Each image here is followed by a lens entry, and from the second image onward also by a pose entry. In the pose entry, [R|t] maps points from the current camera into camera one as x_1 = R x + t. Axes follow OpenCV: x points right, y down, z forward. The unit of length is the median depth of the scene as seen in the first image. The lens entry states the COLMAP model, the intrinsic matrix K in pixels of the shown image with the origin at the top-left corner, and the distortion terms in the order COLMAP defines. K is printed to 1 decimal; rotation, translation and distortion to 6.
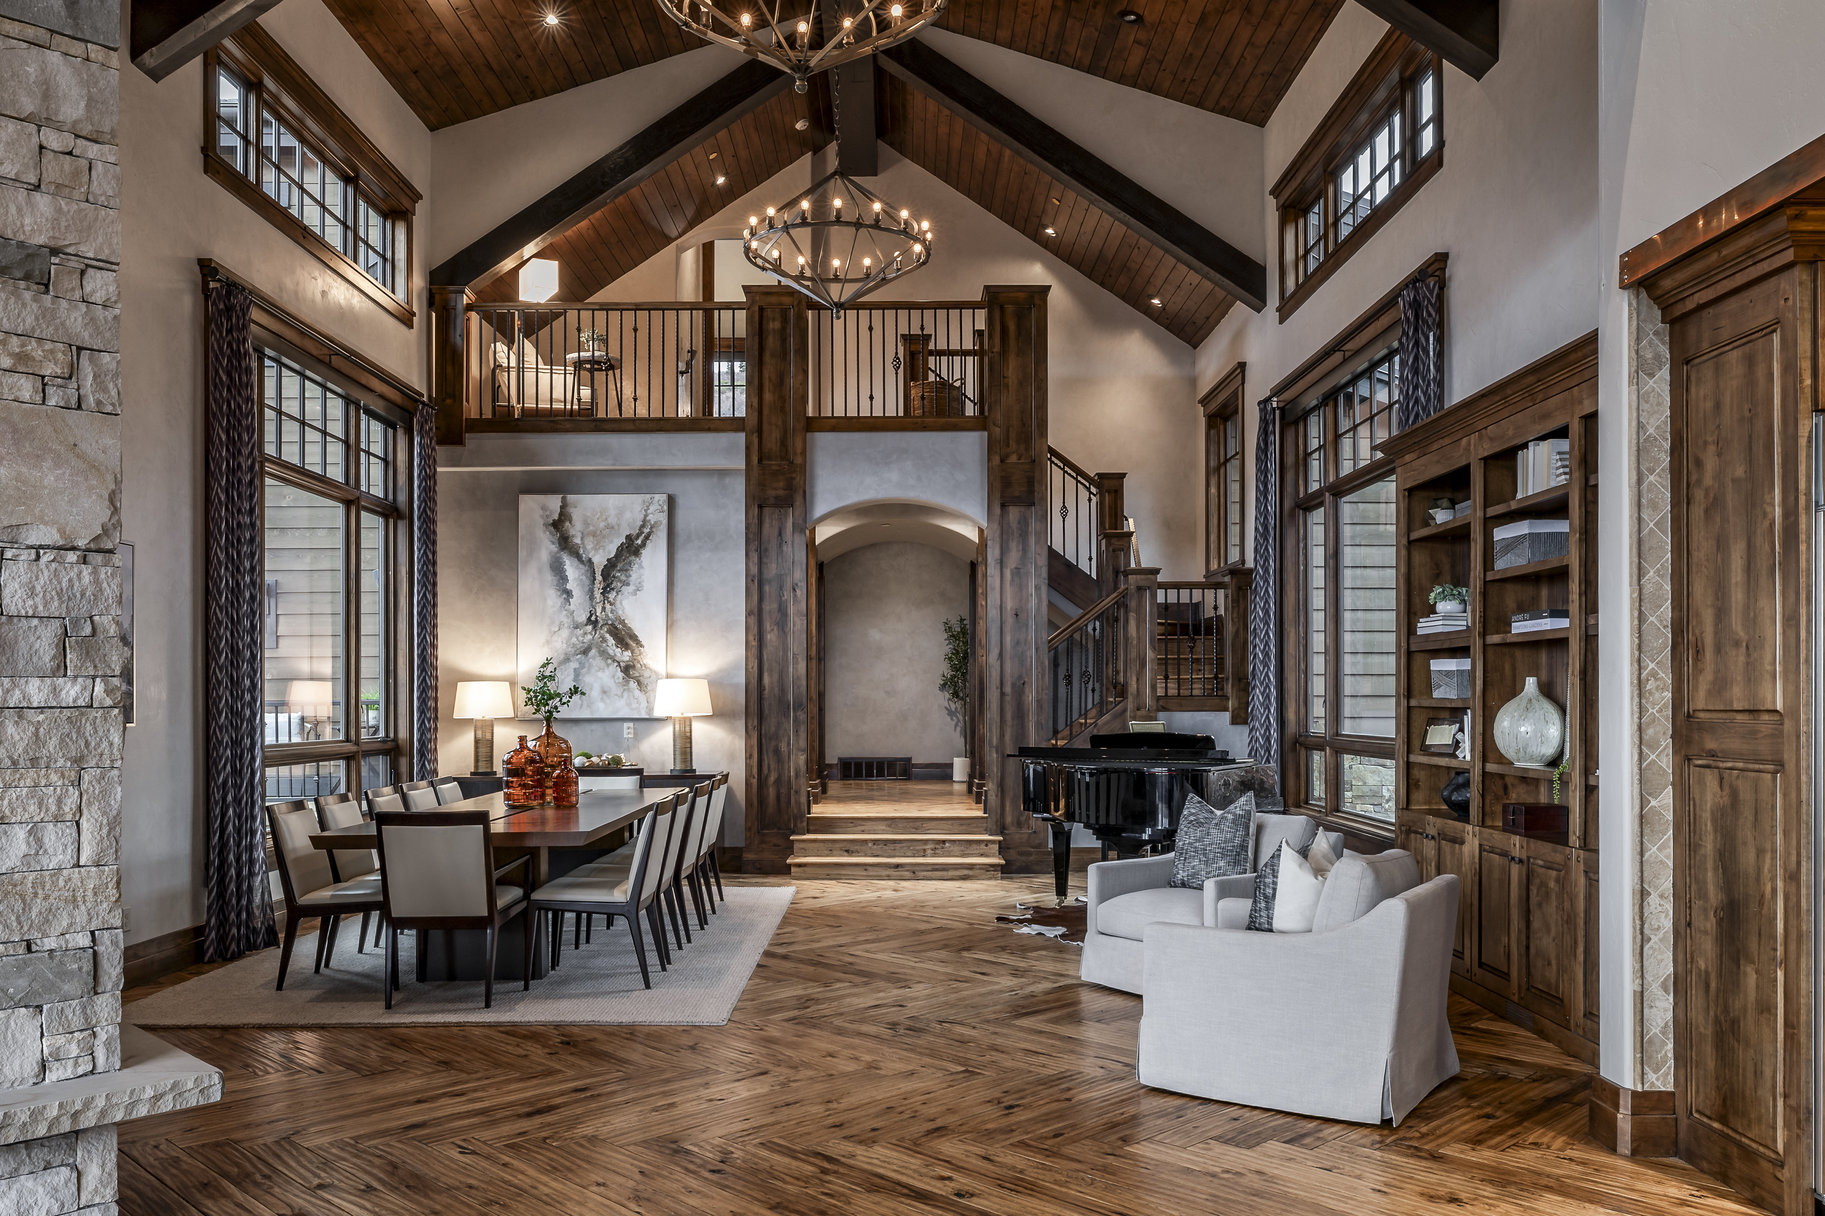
lens RADIAL K [[1373.7, 0, 913.4], [0, 1373.7, 699.6], [0, 0, 1]] dist [-0.003765, -0.001551]
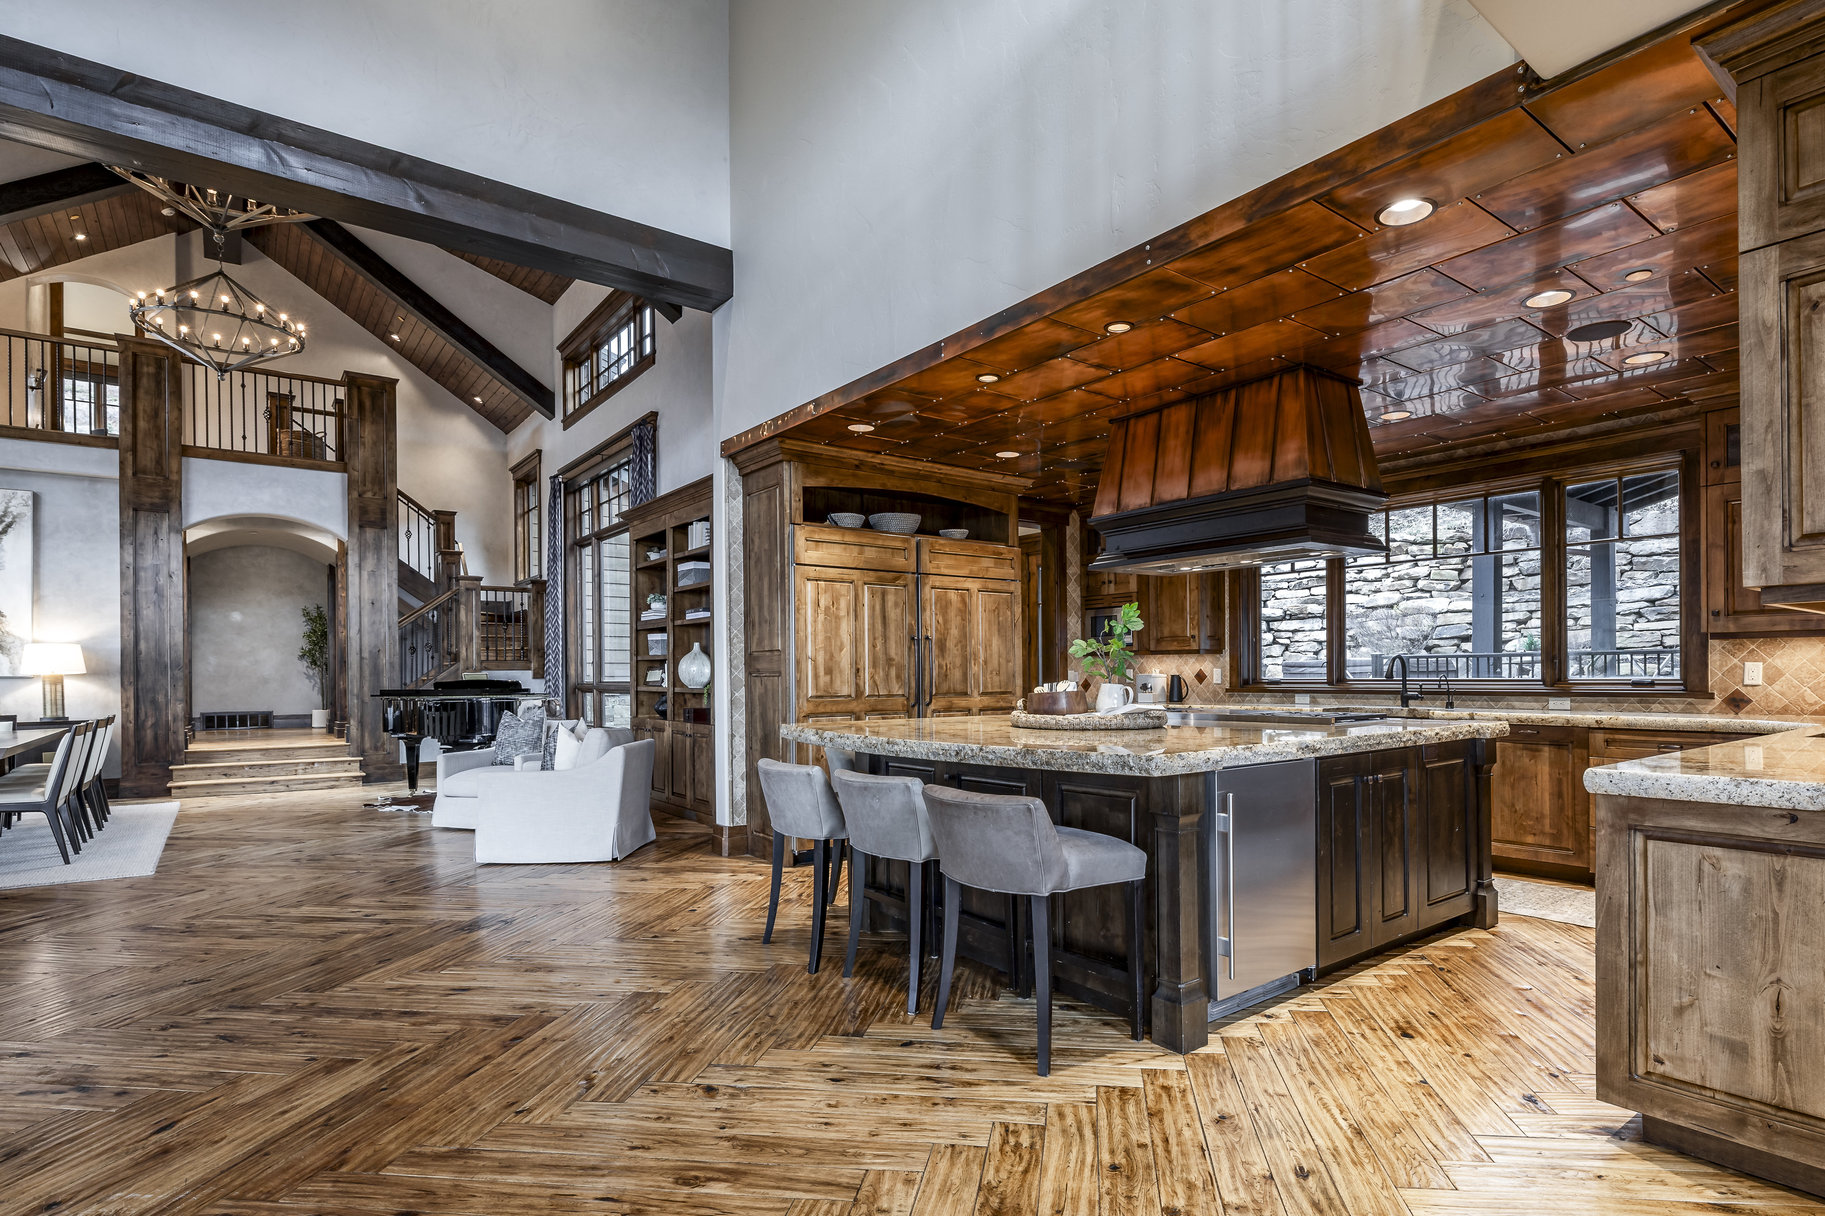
lens RADIAL K [[921.3, 0, 959.3], [0, 921.3, 675.1], [0, 0, 1]] dist [-0.002687, 0.000788]
pose [[0.791235, -0.005624, 0.611487, -0.032240], [0.006608, 0.999978, 0.000647, 0.018870], [-0.611477, 0.003529, 0.791255, -0.156487]]
